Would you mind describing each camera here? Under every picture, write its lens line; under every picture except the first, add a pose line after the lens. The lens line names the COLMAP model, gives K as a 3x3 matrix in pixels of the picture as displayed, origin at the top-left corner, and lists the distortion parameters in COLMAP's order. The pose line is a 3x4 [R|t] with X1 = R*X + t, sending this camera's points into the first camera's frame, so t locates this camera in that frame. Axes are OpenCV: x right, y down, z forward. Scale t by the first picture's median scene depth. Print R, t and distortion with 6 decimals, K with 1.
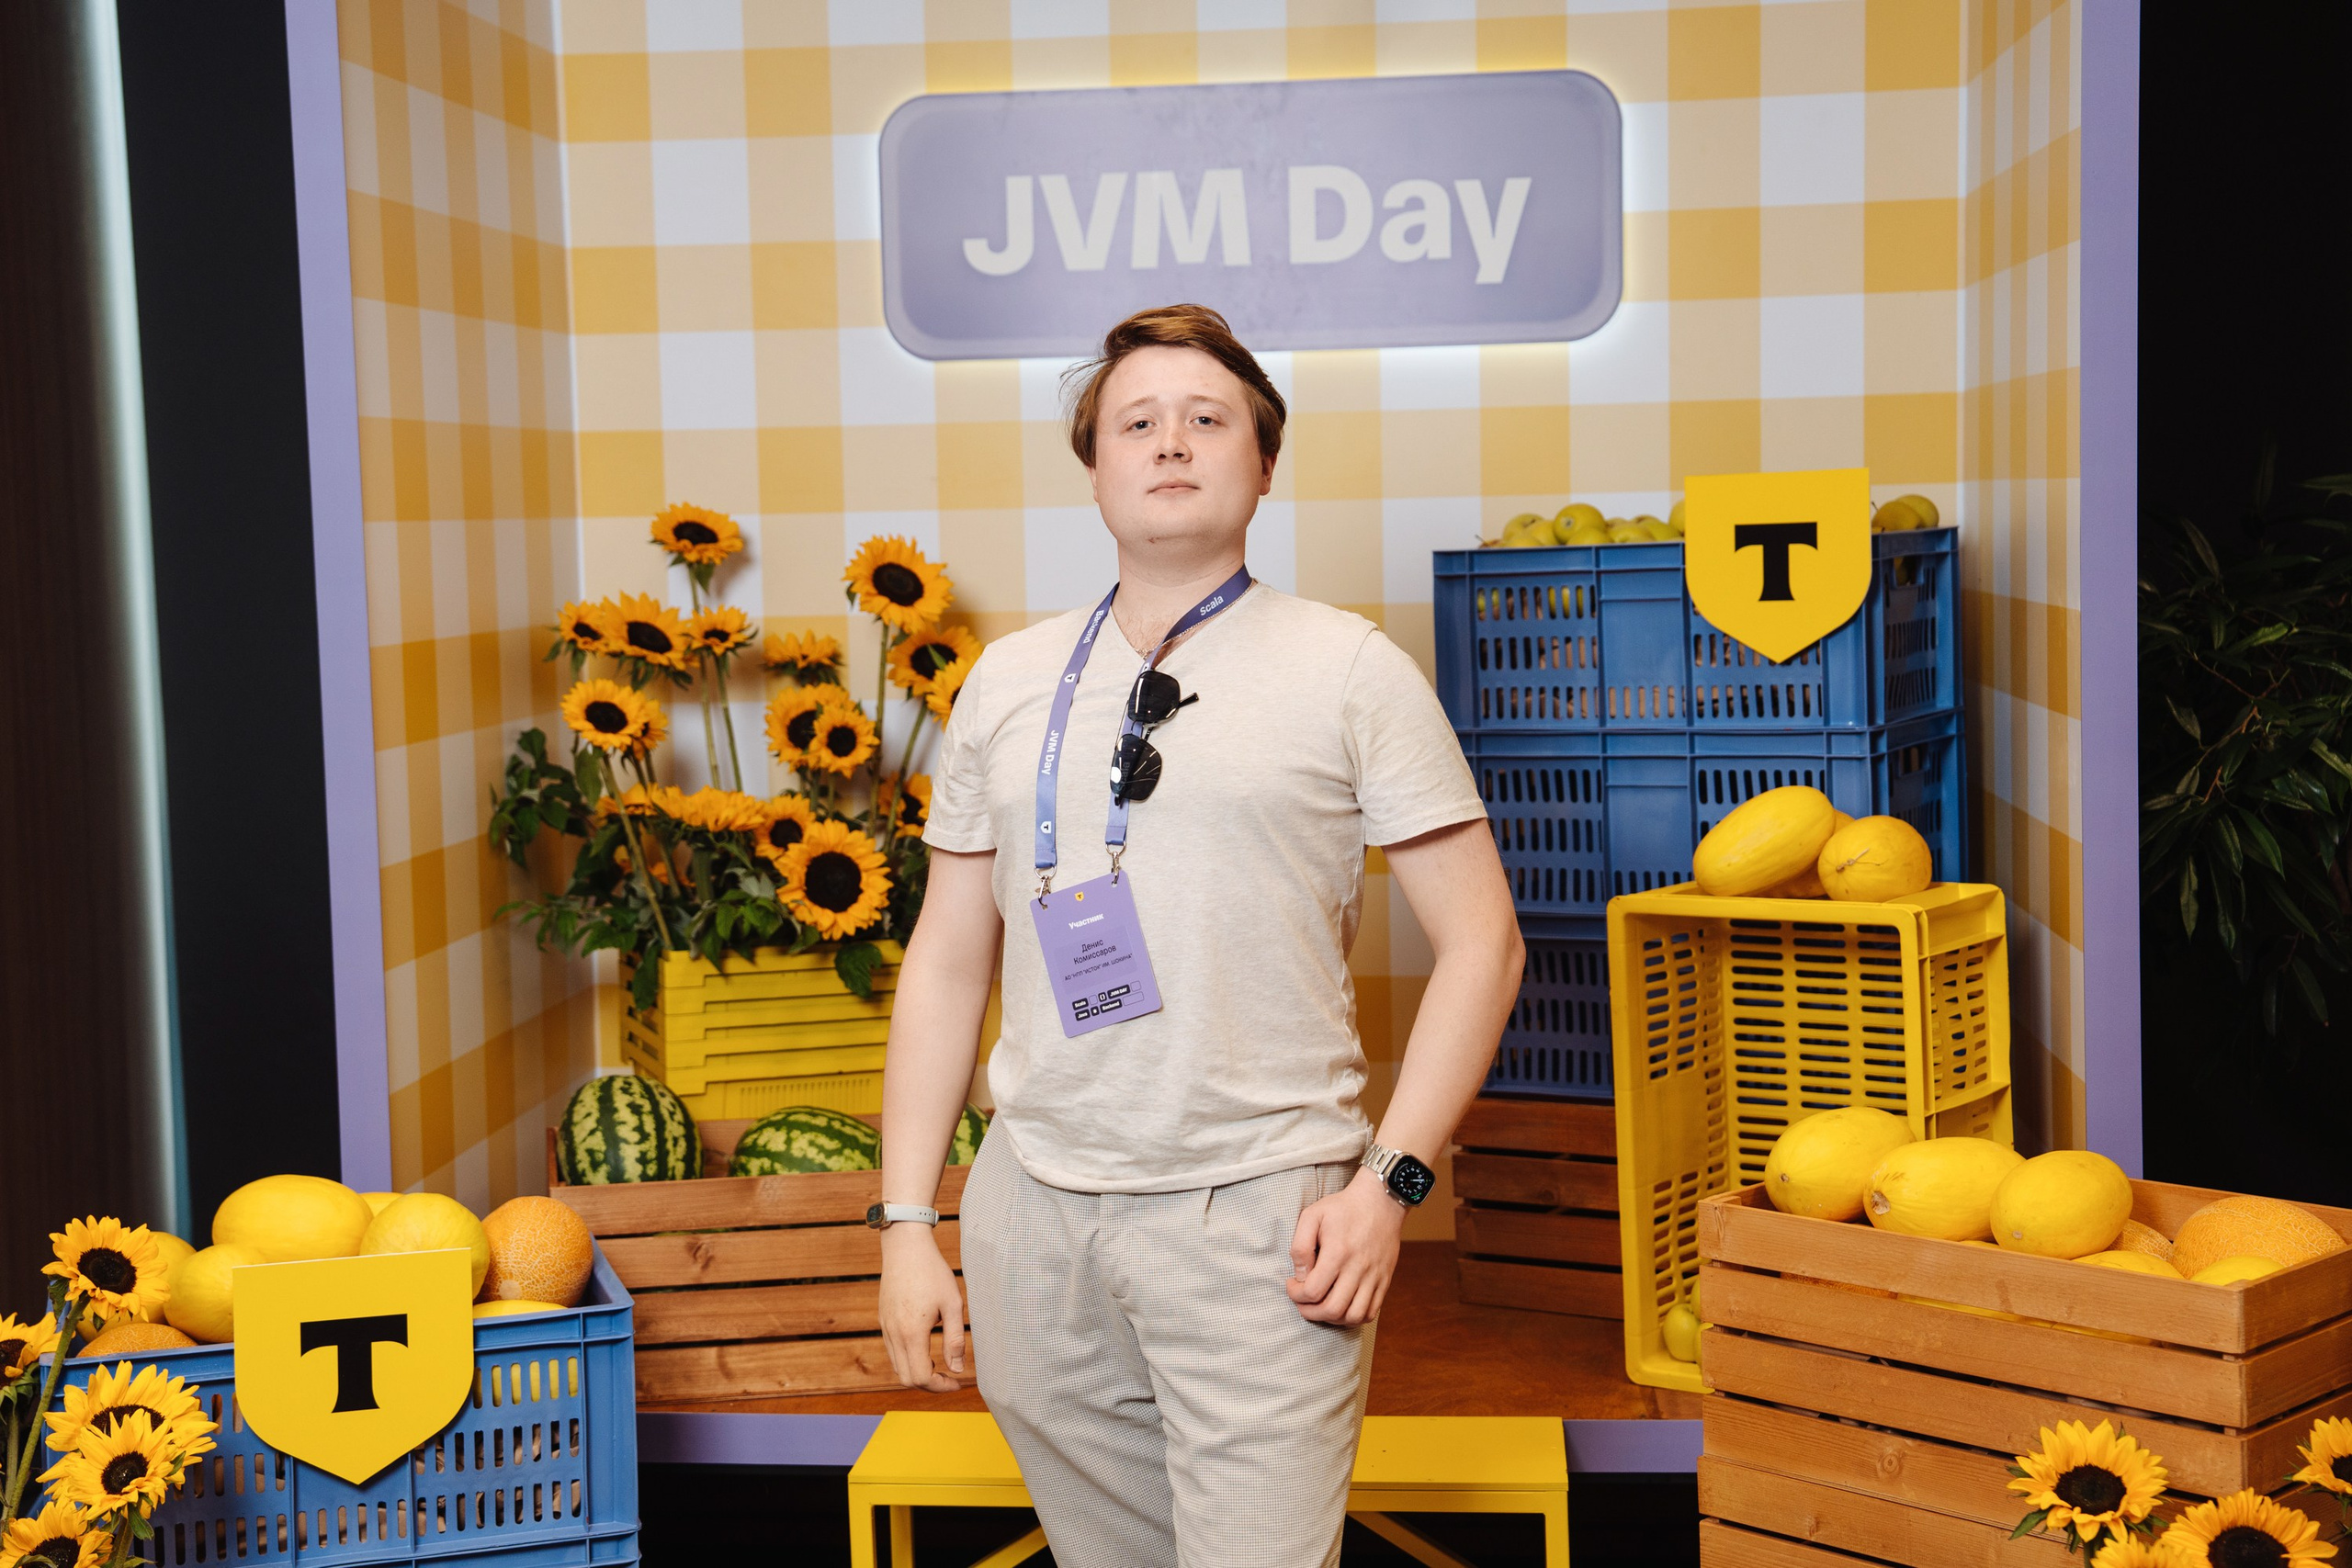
lens RADIAL K [[3235.1, 0, 1141.0], [0, 3235.1, 770.7], [0, 0, 1]] dist [0.137956, 0.068918]
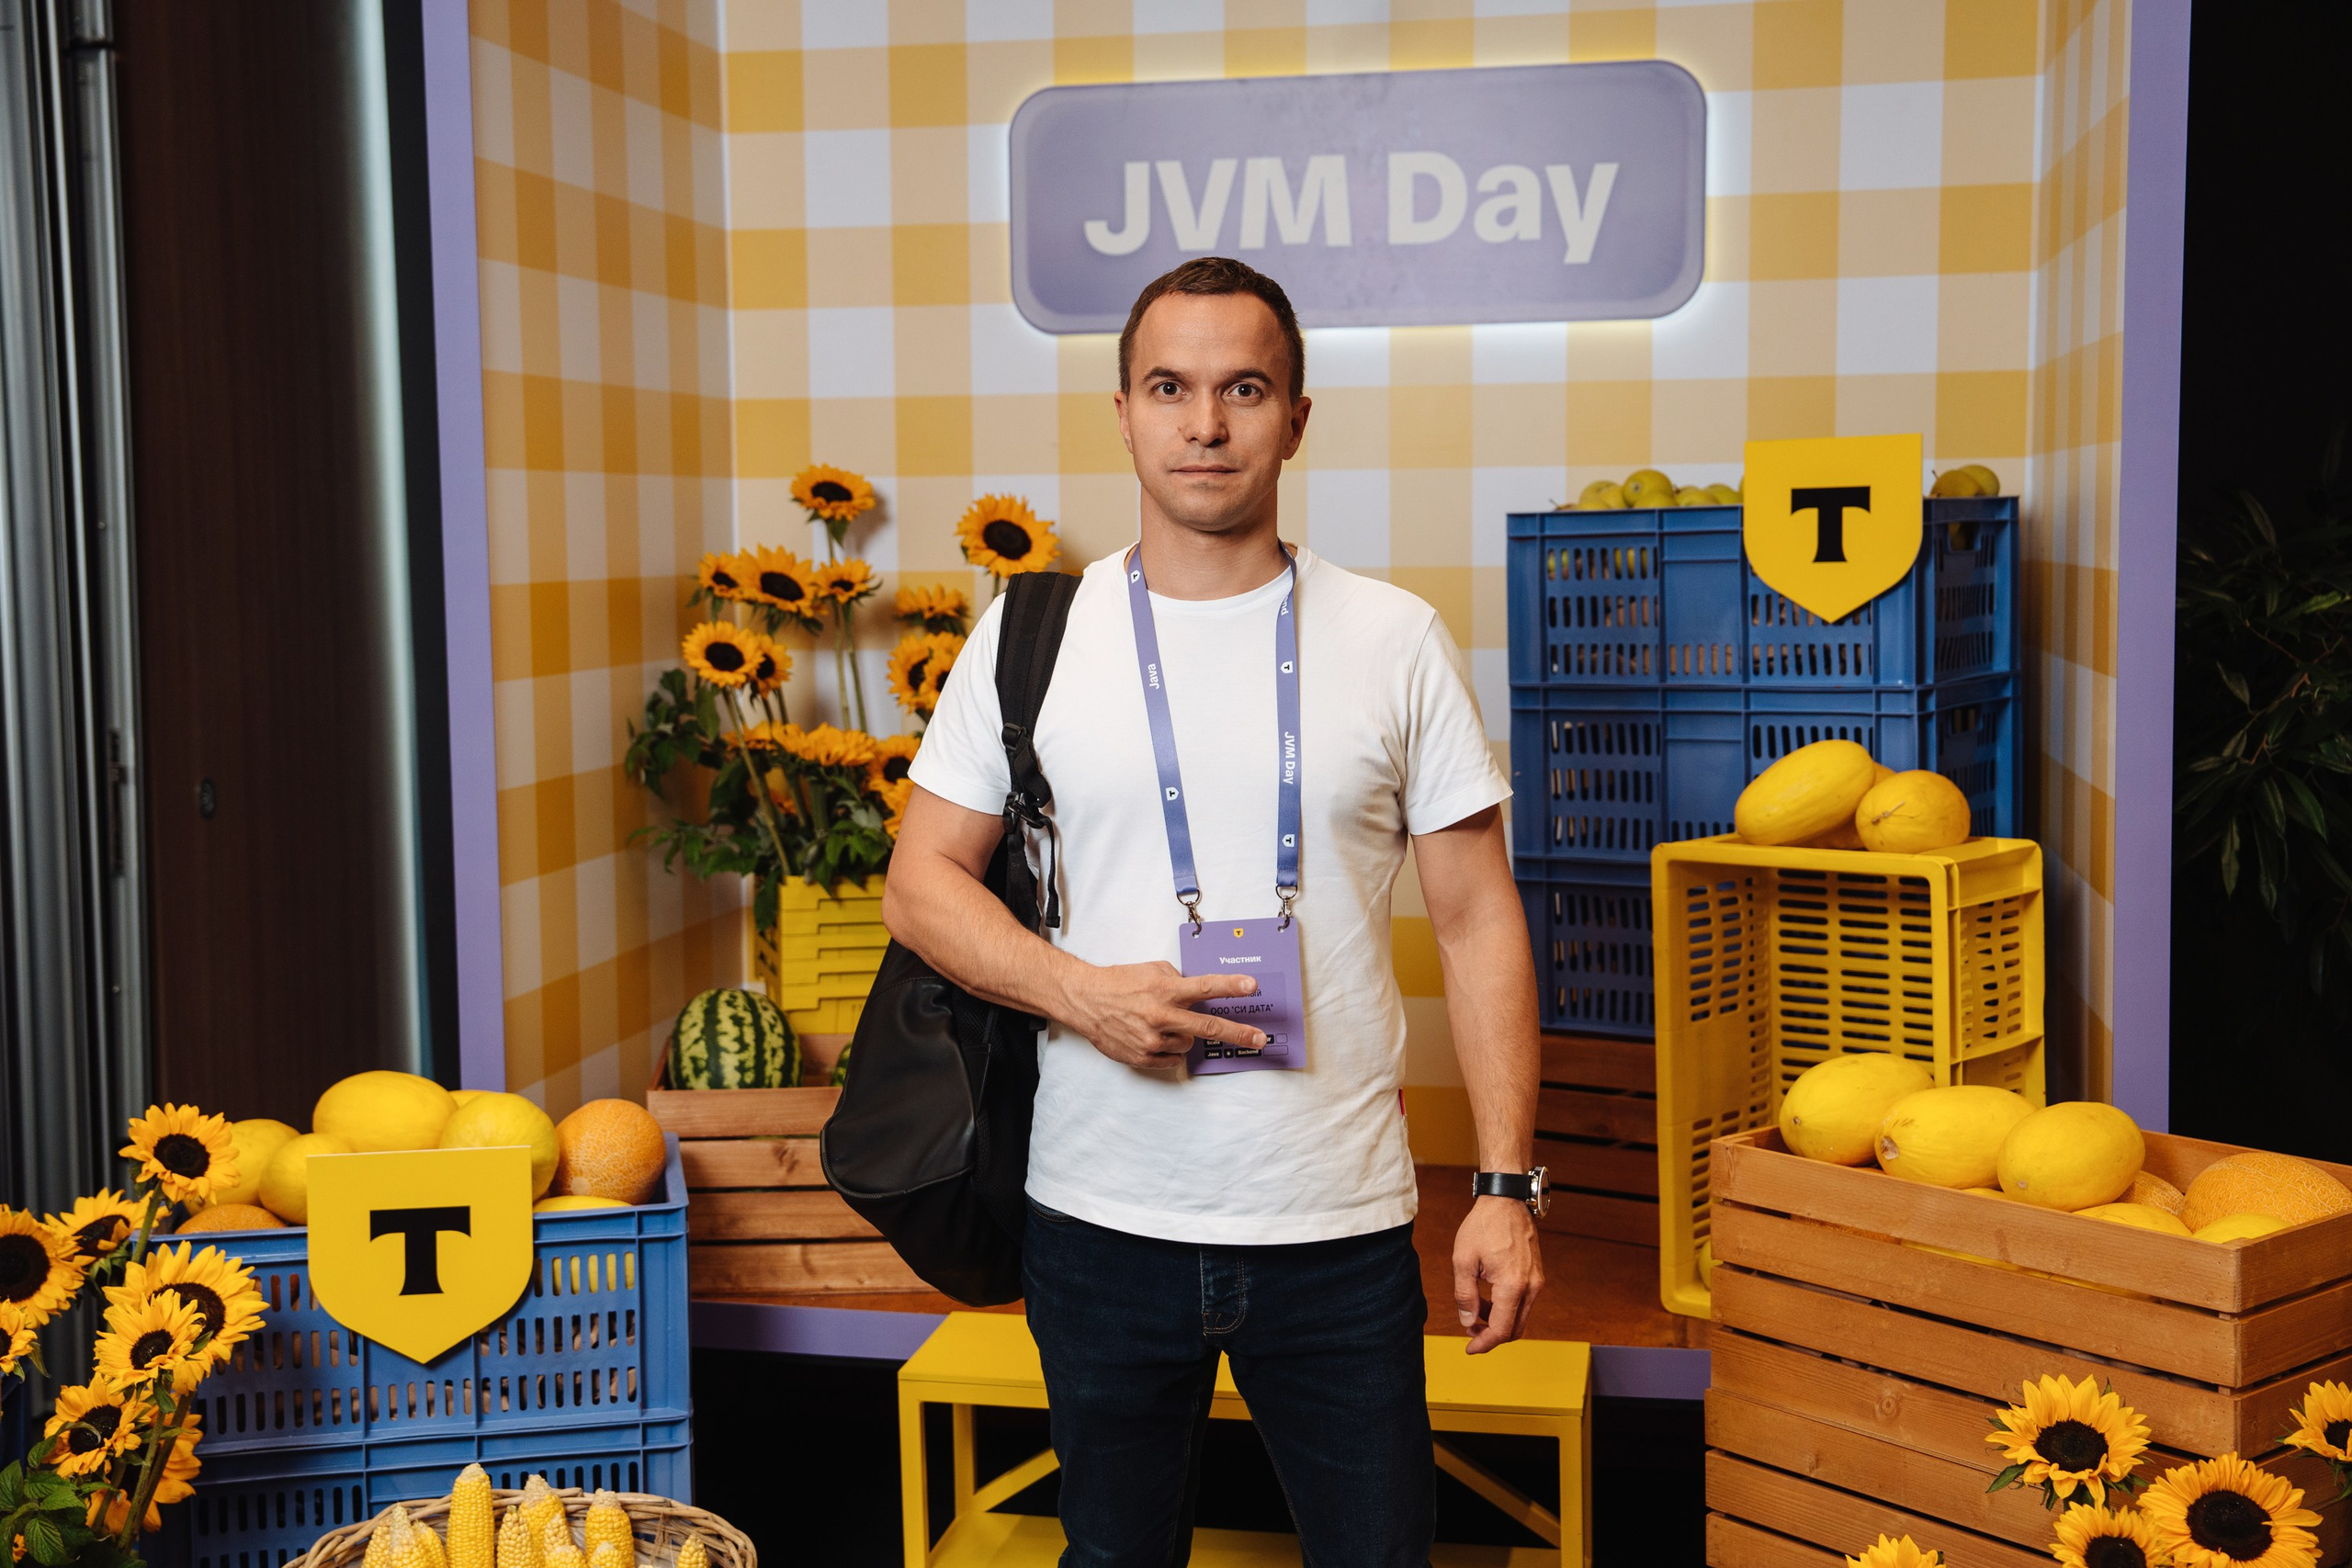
lens RADIAL K [[2761.7, 0, 1155.6], [0, 2761.7, 771.2], [0, 0, 1]] dist [0.067854, 0.108515]
pose [[0.995870, 0.021249, -0.088265, 0.060098], [-0.020430, 0.999740, 0.010174, 0.009335], [0.088458, -0.008329, 0.996045, 0.100681]]
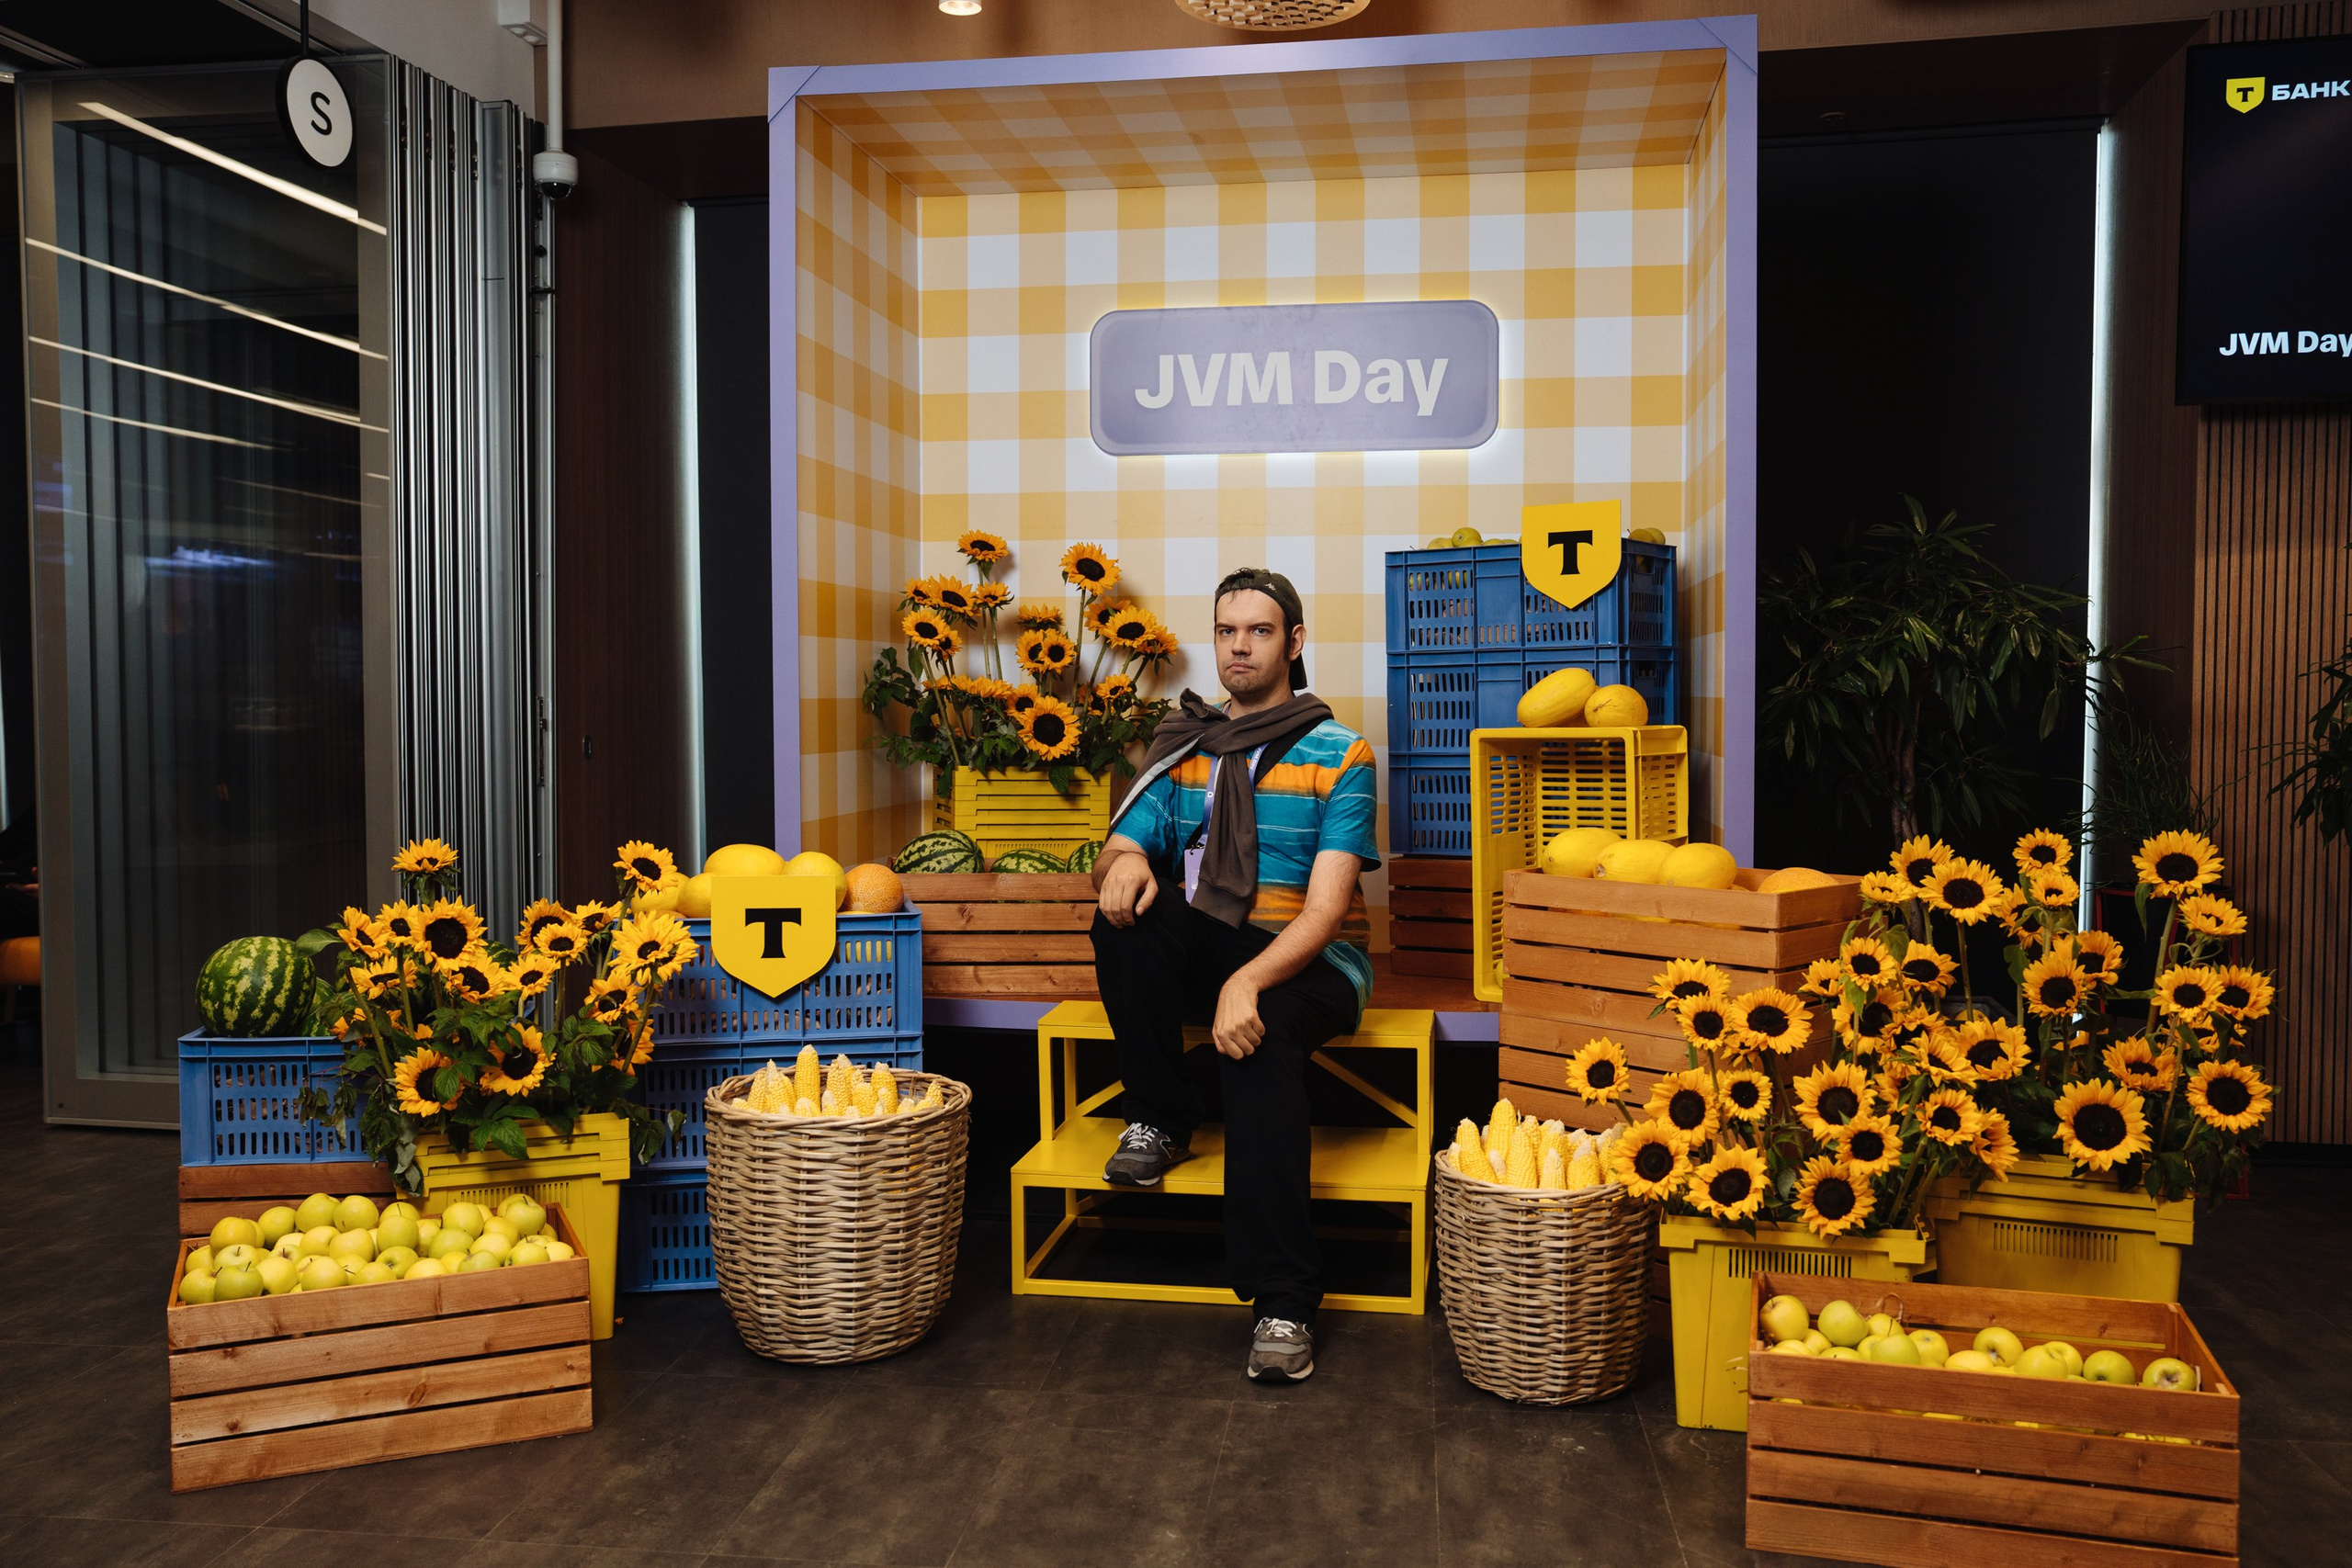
lens RADIAL K [[1912.6, 0, 1204.1], [0, 1912.6, 795.8], [0, 0, 1]] dist [-0.056888, 0.097043]
pose [[0.998655, 0.025382, -0.045206, 0.042521], [-0.026584, 0.999303, -0.026190, 0.101759], [0.044510, 0.027356, 0.998634, -0.062086]]
